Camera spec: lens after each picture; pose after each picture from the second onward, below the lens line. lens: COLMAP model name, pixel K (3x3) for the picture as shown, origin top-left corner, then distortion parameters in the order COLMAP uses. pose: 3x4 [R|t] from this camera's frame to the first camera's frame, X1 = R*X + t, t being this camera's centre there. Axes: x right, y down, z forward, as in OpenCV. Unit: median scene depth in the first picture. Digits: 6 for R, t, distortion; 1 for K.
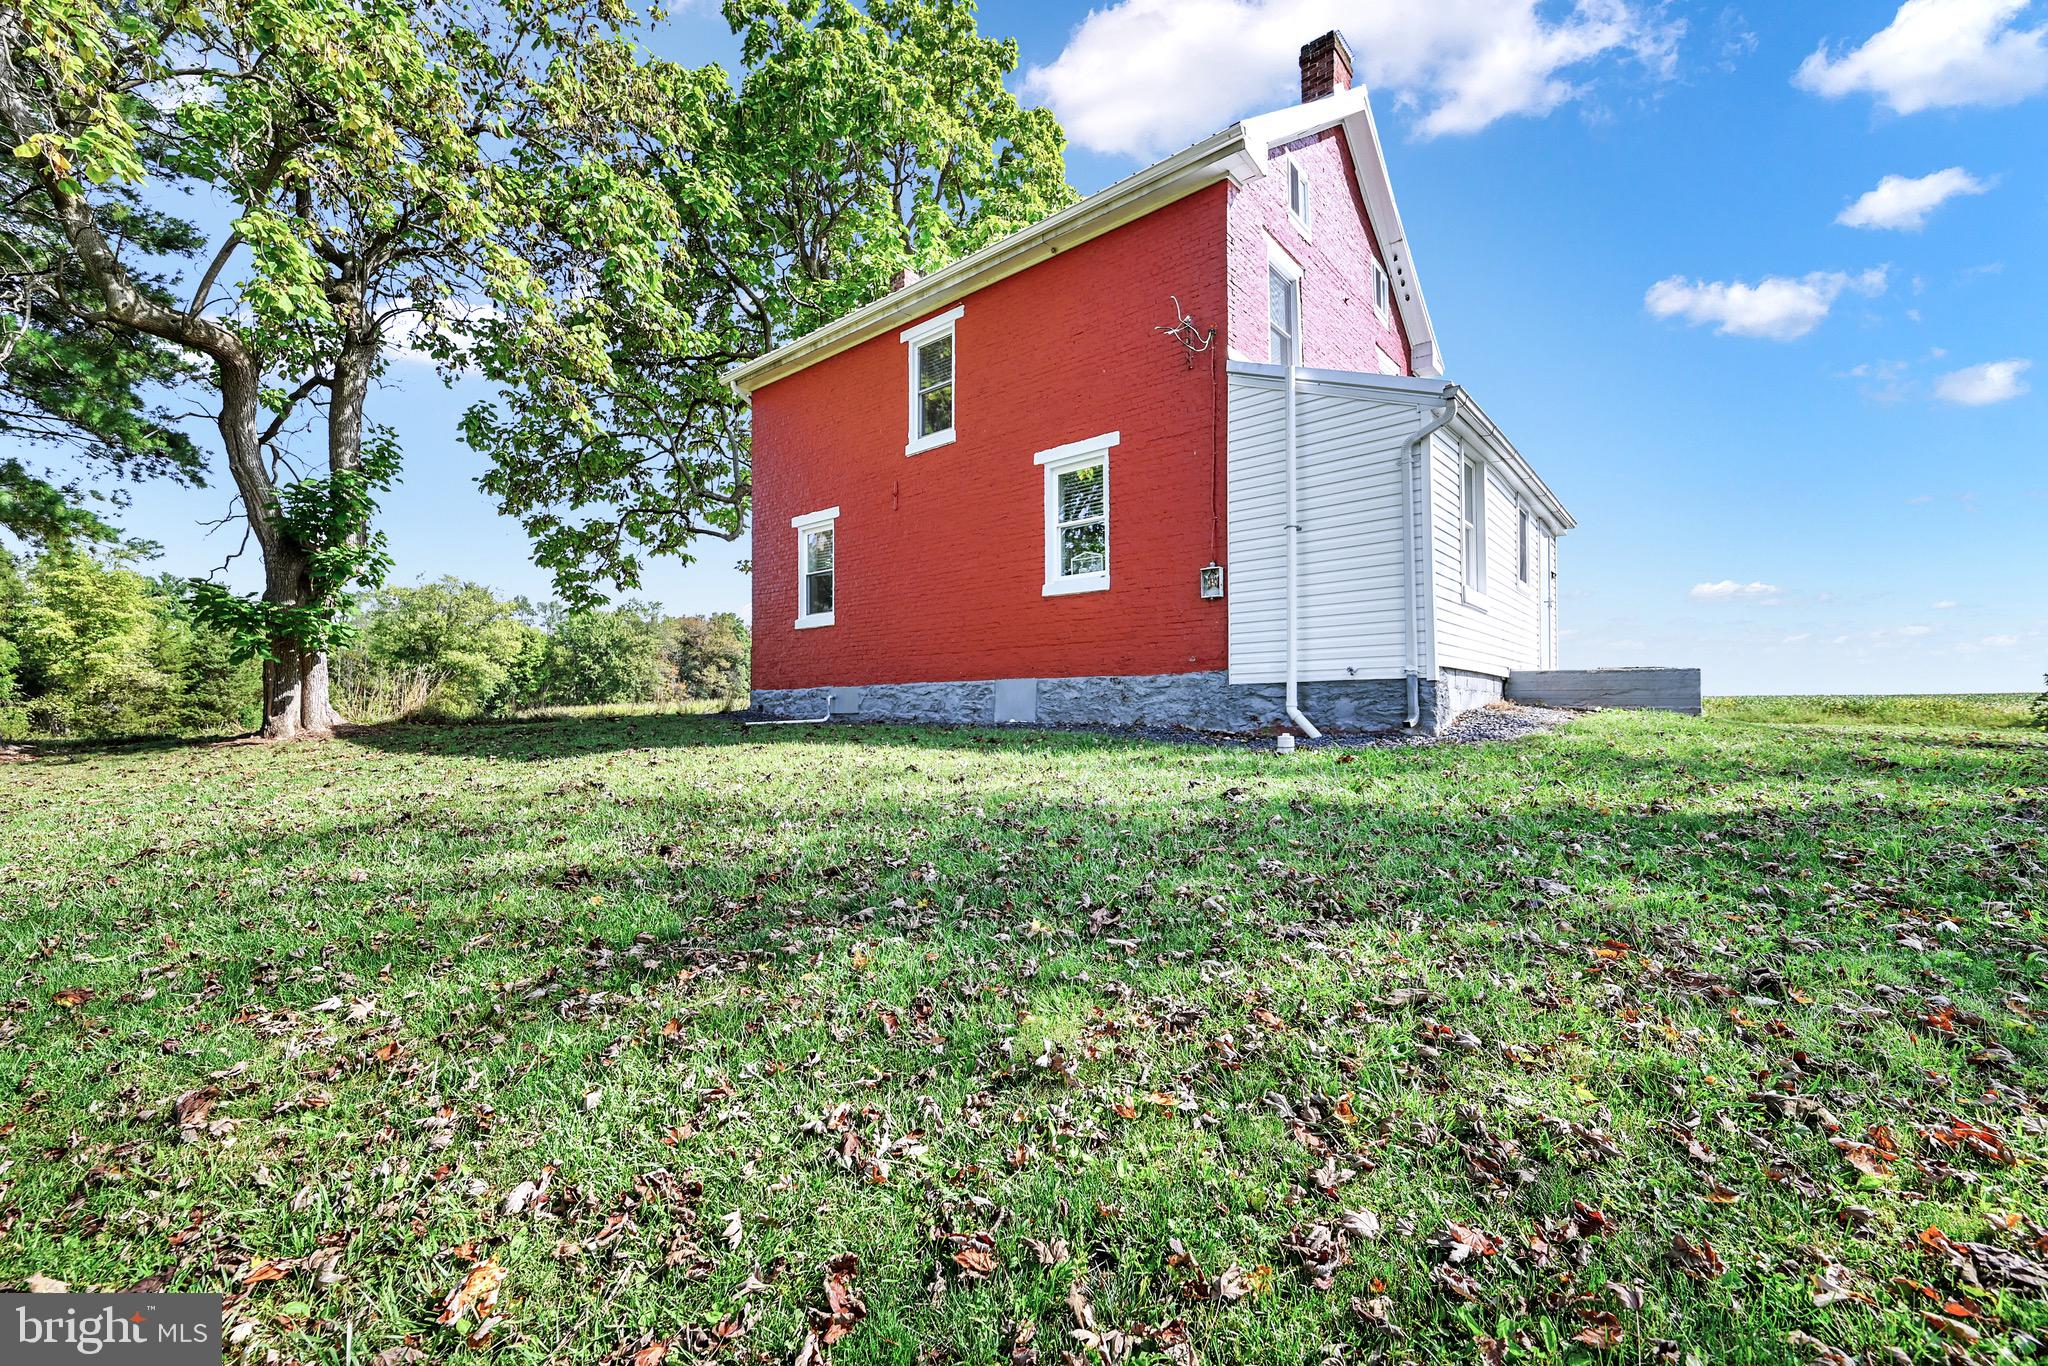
lens RADIAL K [[820.9, 0, 1020.6], [0, 820.9, 698.9], [0, 0, 1]] dist [-0.002273, -0.000179]
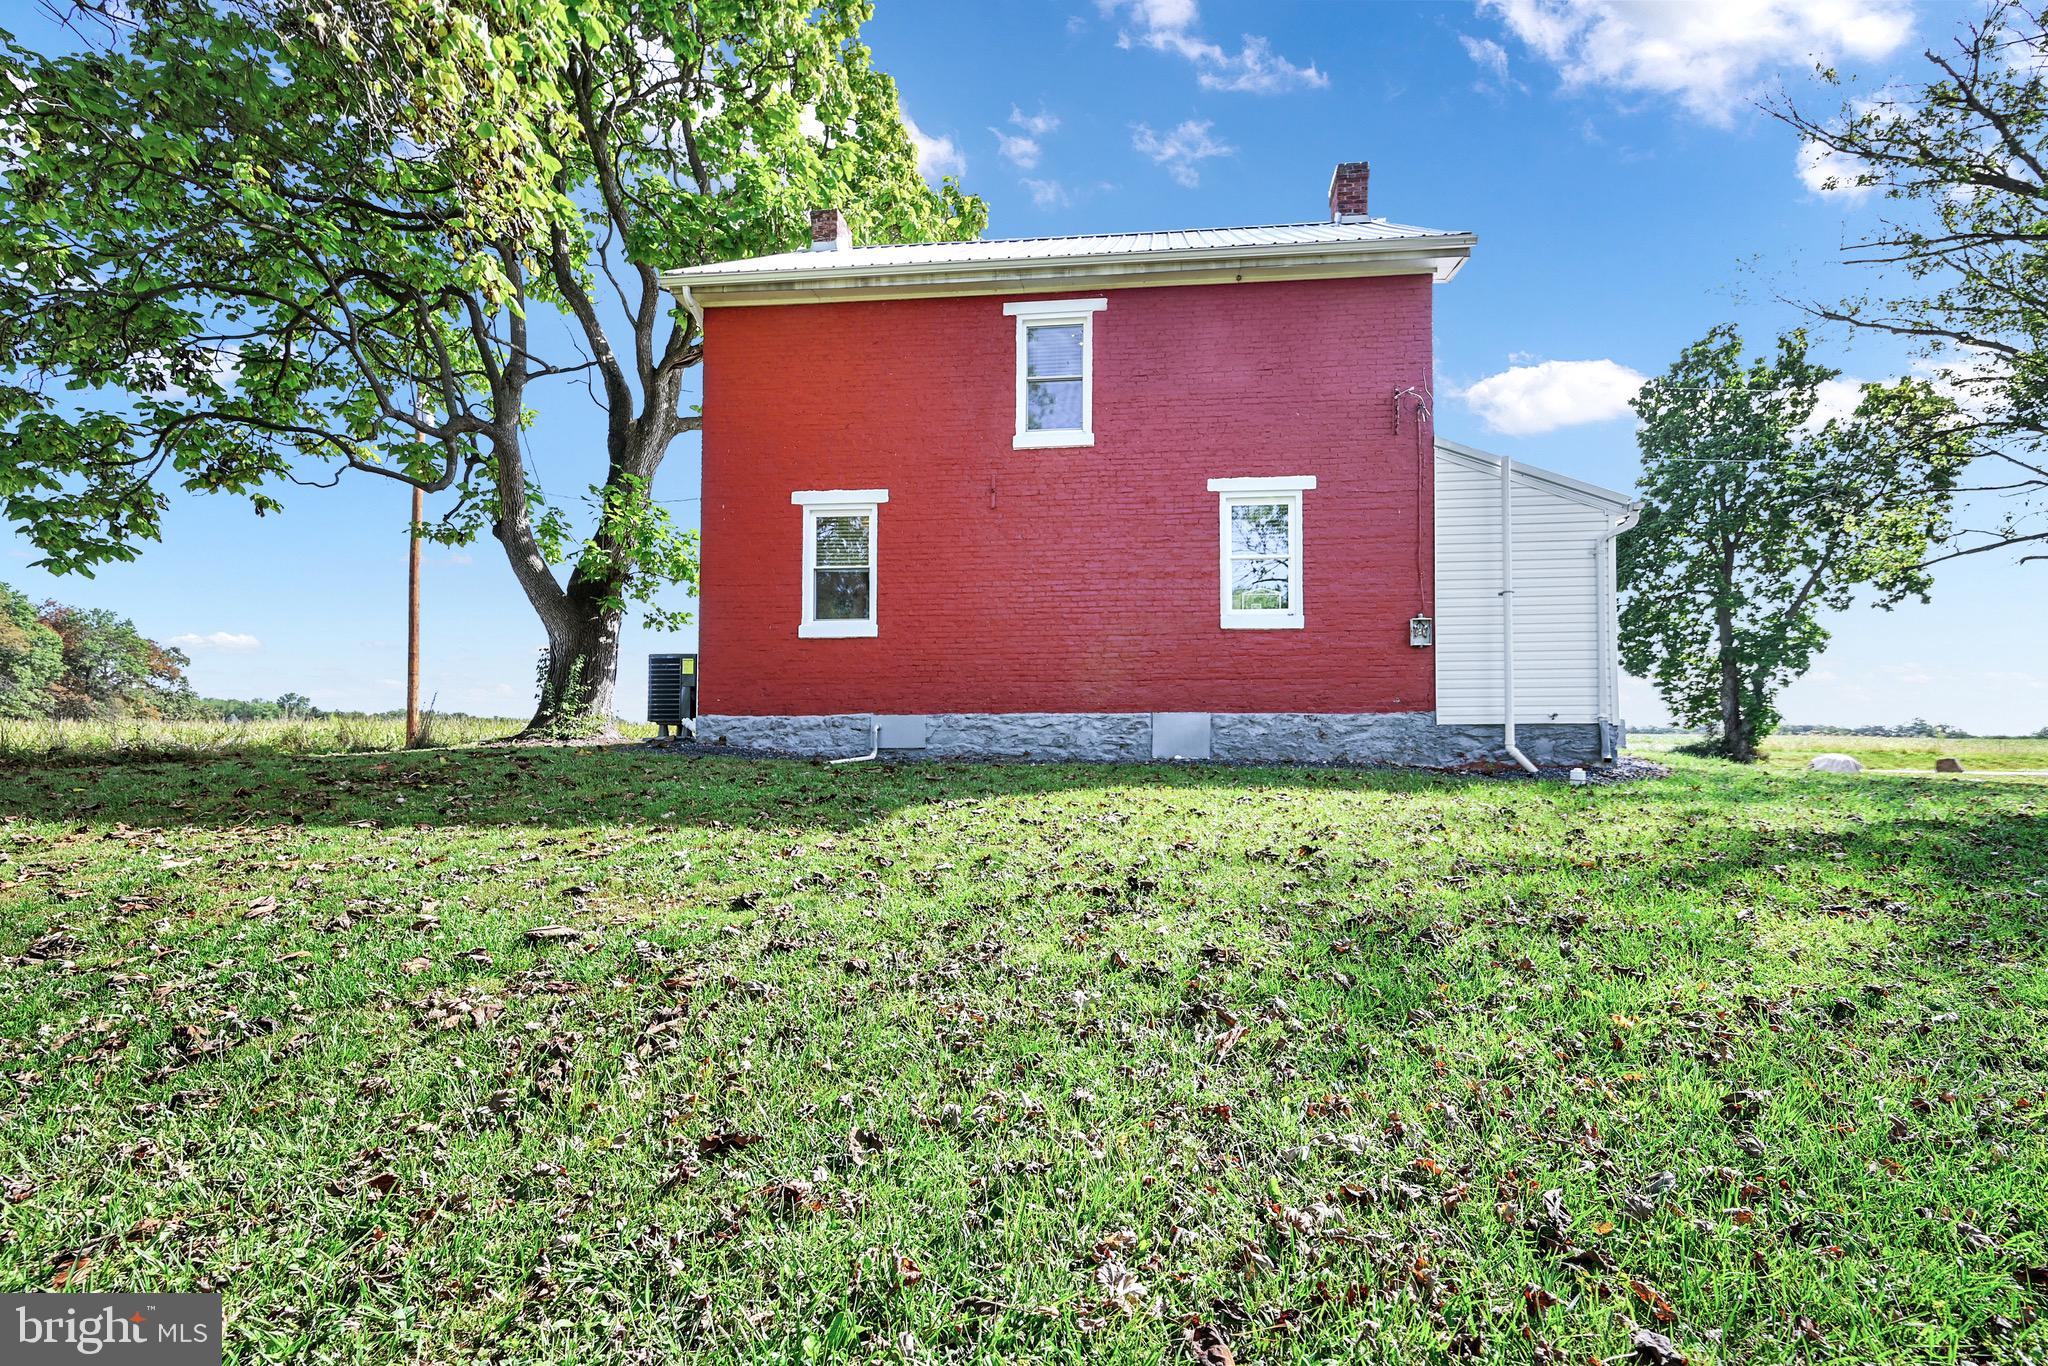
lens RADIAL K [[820.9, 0, 1048.4], [0, 820.9, 712.8], [0, 0, 1]] dist [-0.002273, -0.000179]
pose [[0.824745, 0.019323, 0.565174, -0.688994], [-0.012700, 0.999797, -0.015650, -0.007913], [-0.565362, 0.005730, 0.824823, 0.320723]]
